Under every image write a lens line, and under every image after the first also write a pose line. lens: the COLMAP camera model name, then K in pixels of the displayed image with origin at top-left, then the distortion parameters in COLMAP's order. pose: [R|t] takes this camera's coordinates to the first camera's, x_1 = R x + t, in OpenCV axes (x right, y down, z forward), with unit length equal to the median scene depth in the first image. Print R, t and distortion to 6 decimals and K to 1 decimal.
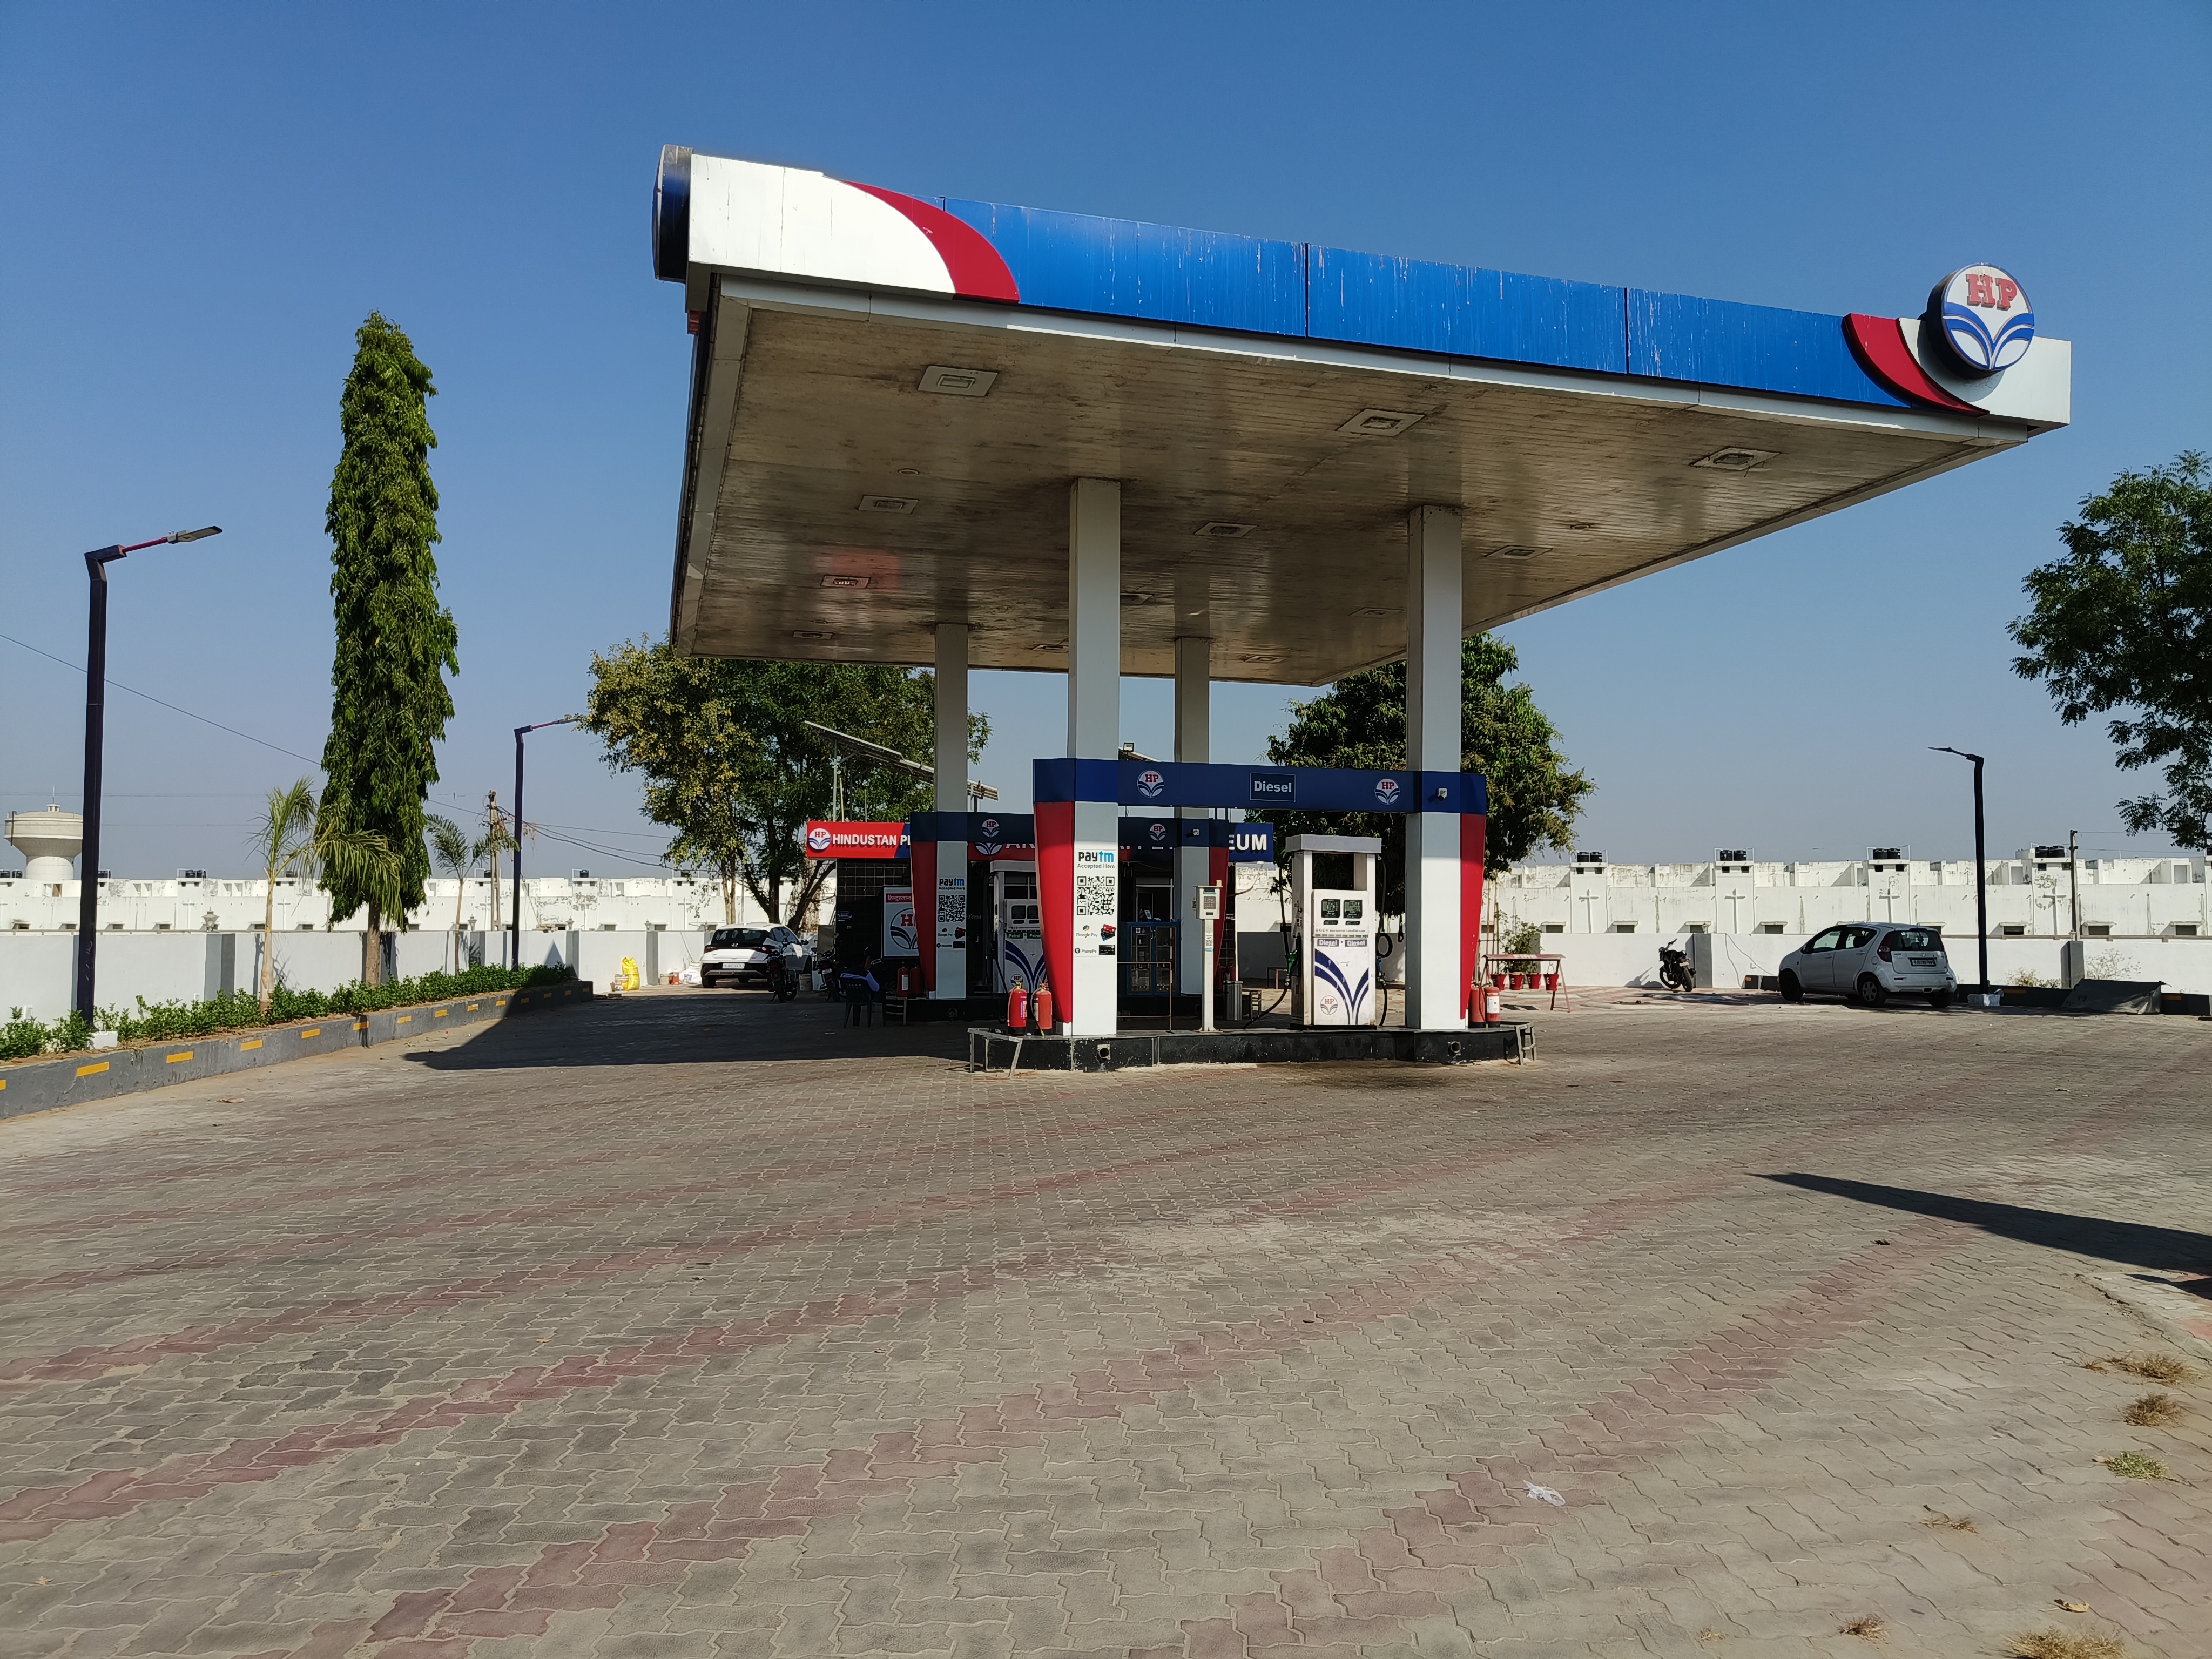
lens RADIAL K [[1543.7, 0, 1064.1], [0, 1543.7, 837.0], [0, 0, 1]] dist [0.009830, -0.002869]
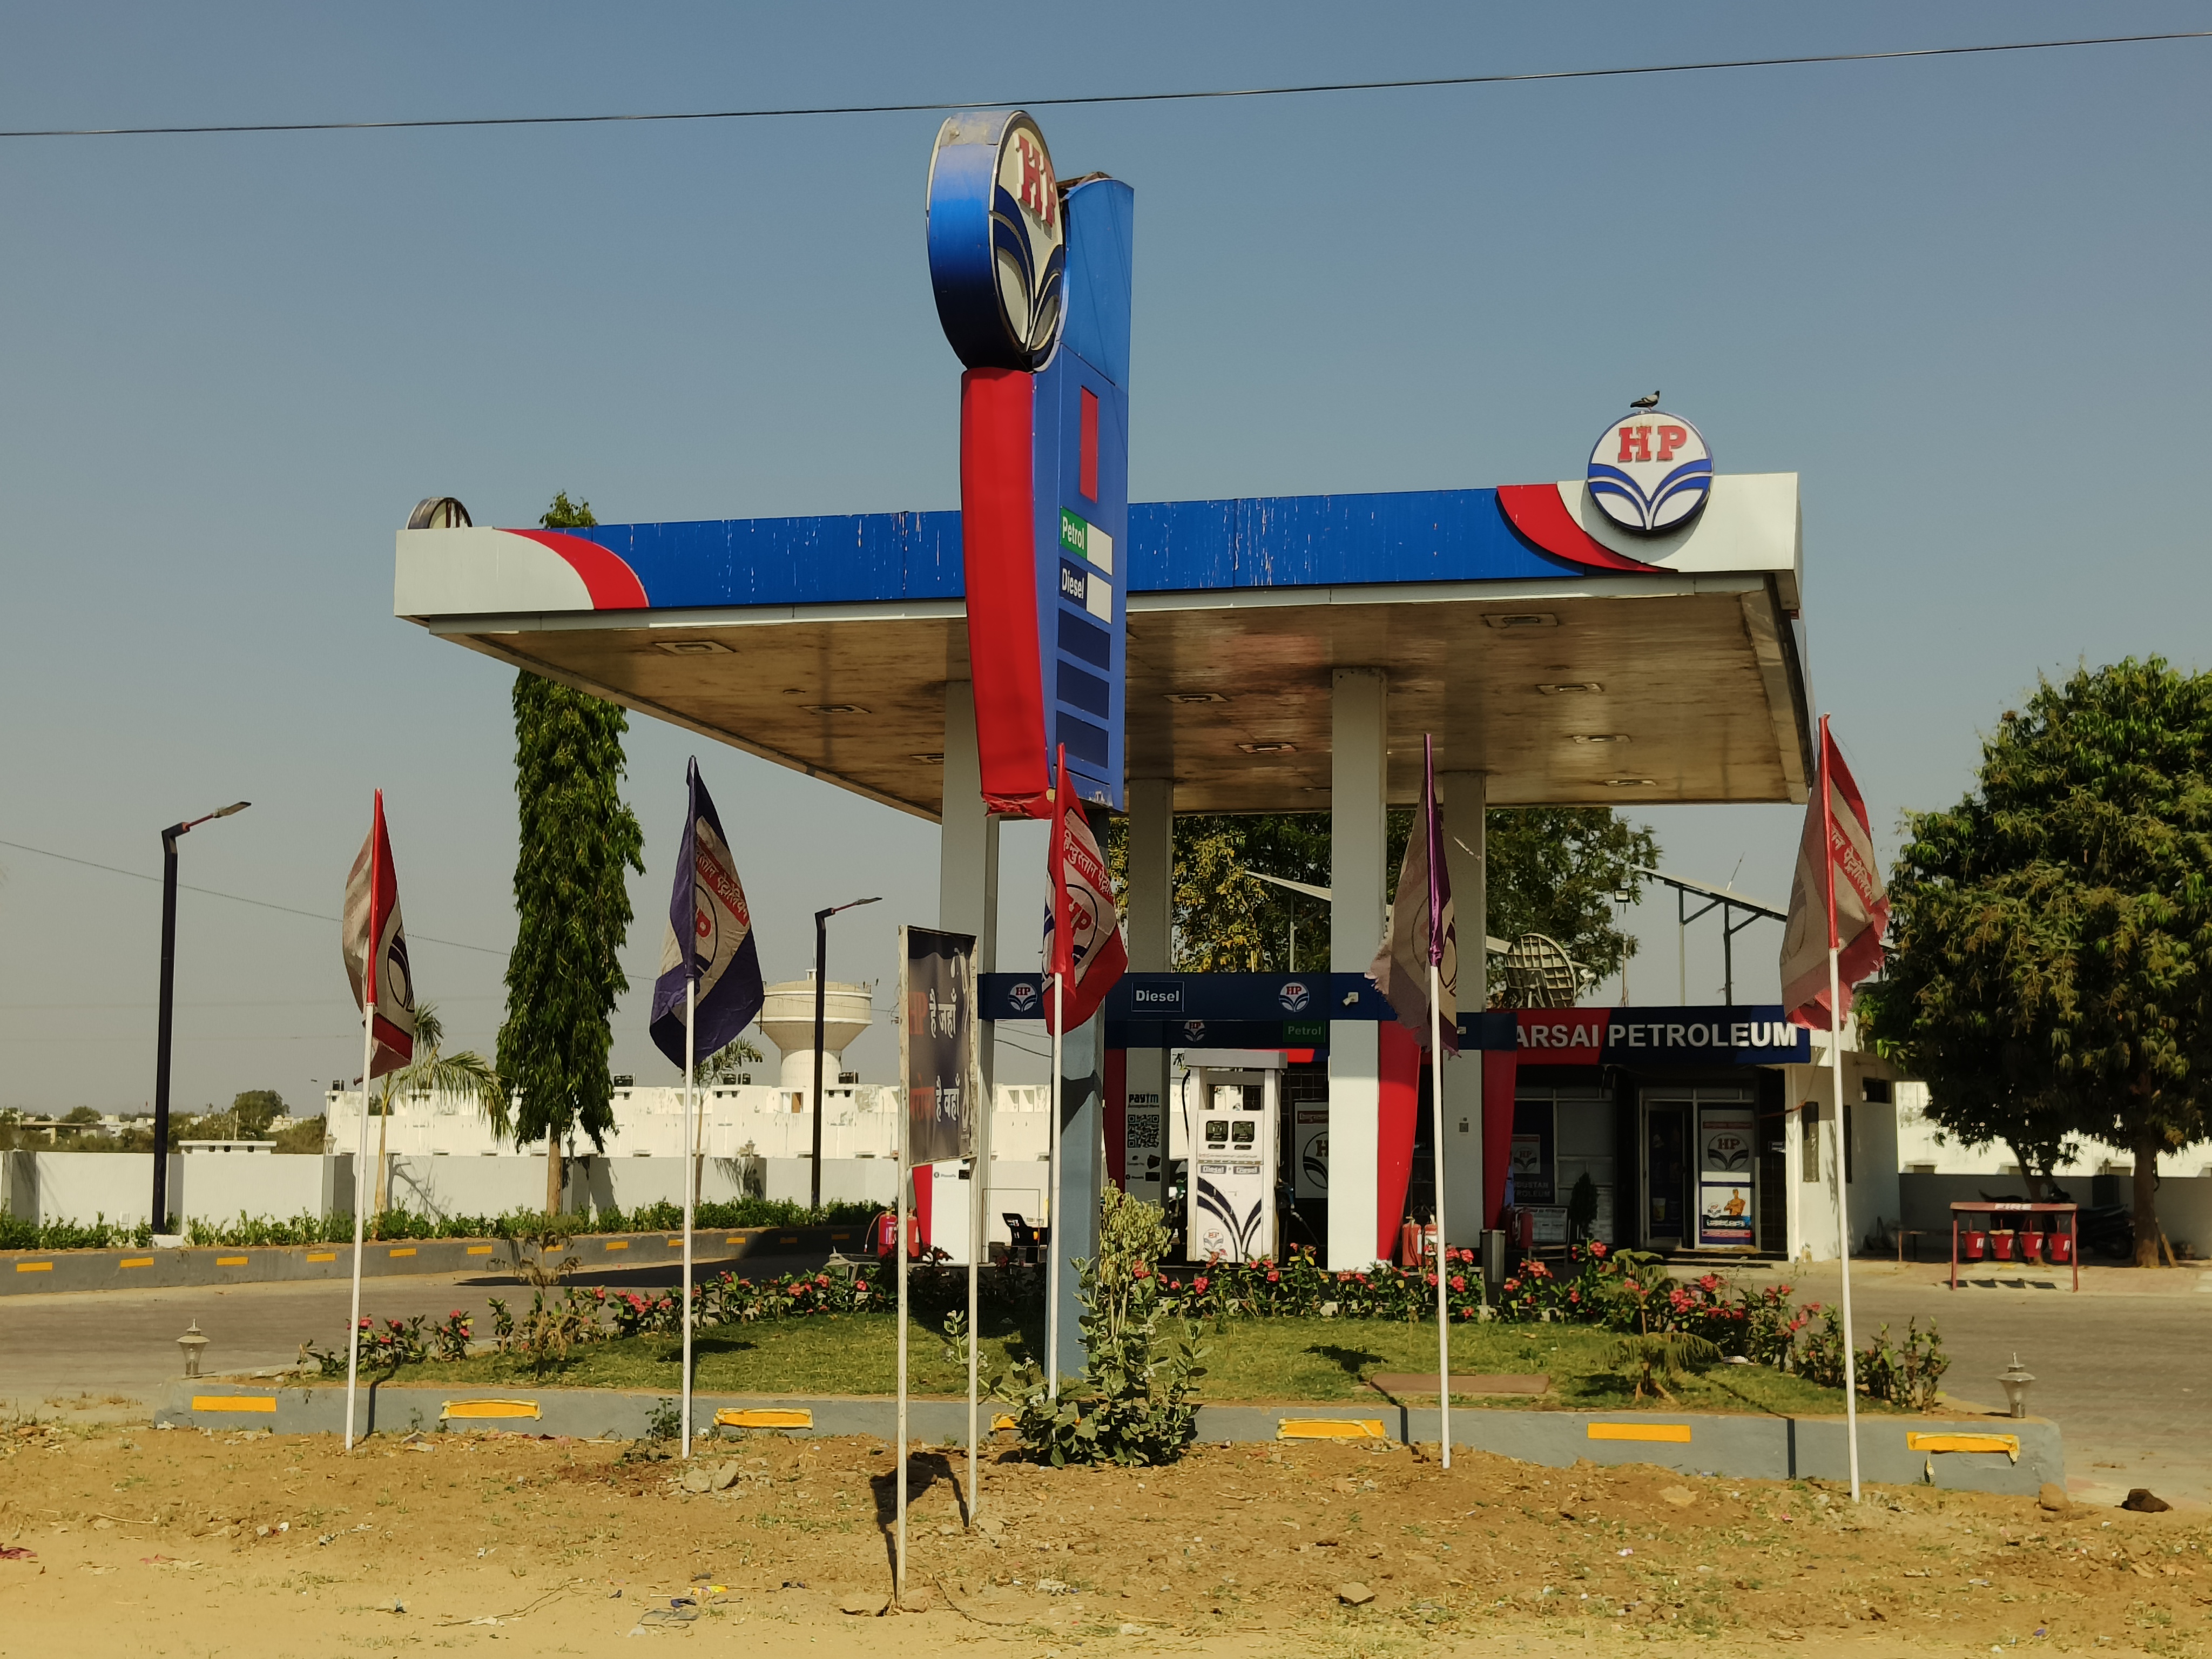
lens RADIAL K [[3105.1, 0, 1099.6], [0, 3105.1, 775.5], [0, 0, 1]] dist [0.069722, -0.089880]
pose [[0.859566, -0.056384, -0.507904, 0.733210], [0.021526, 0.997007, -0.074252, -0.019088], [0.510571, 0.052891, 0.858207, -0.420258]]
